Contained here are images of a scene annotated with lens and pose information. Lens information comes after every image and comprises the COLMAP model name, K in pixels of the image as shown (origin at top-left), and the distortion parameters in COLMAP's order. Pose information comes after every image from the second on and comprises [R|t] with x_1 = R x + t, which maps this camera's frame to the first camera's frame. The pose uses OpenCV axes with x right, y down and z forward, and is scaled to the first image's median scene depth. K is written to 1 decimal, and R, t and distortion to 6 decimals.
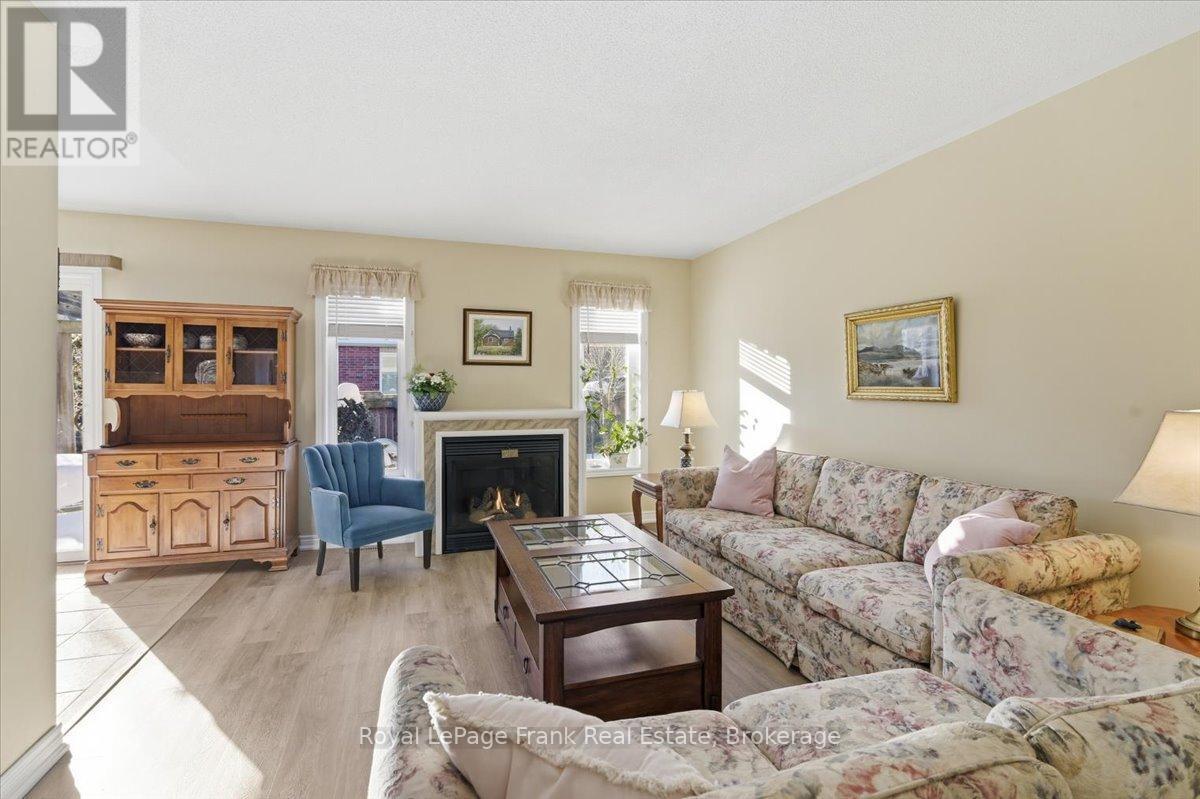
lens RADIAL K [[576.8, 0, 606.8], [0, 576.8, 391.3], [0, 0, 1]] dist [-0.009837, 0.002324]
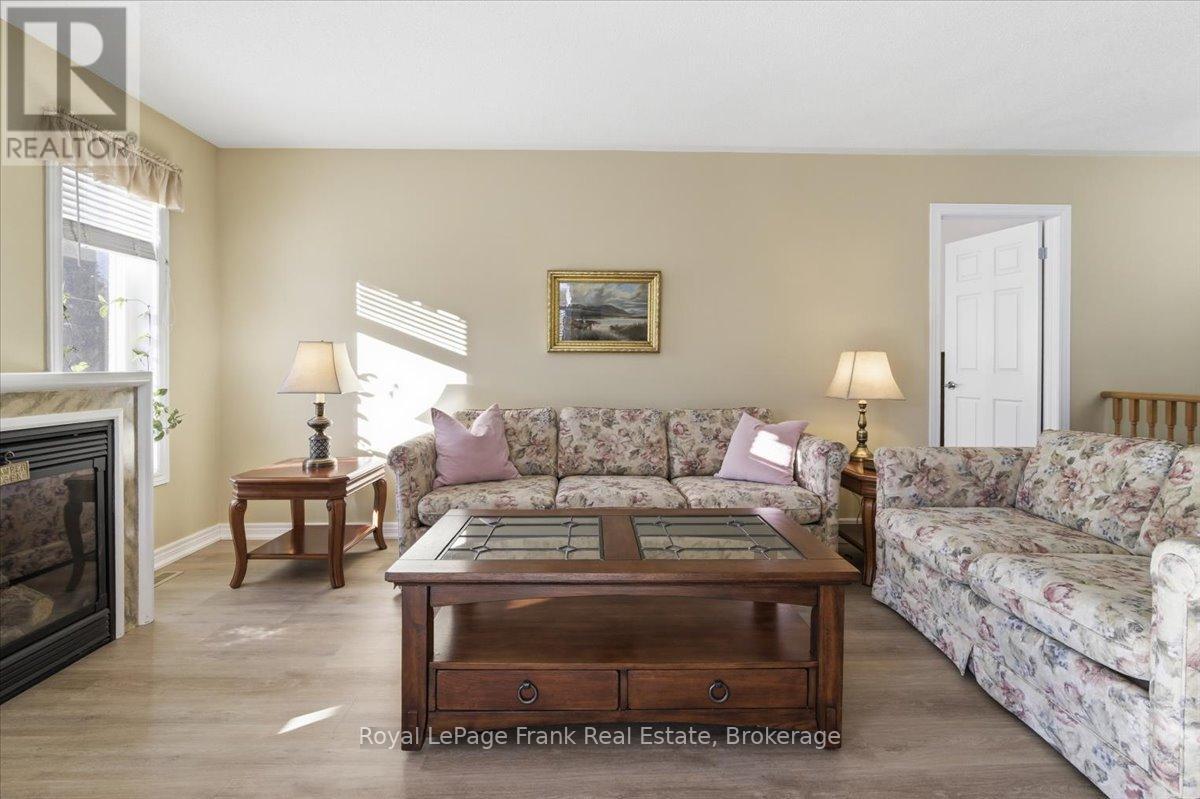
lens RADIAL K [[576.8, 0, 611.8], [0, 576.8, 376.3], [0, 0, 1]] dist [-0.009837, 0.002324]
pose [[0.293647, -0.013238, 0.955822, -0.587666], [0.006737, 0.999908, 0.011779, 0.048557], [-0.955890, 0.002981, 0.293709, 0.625066]]
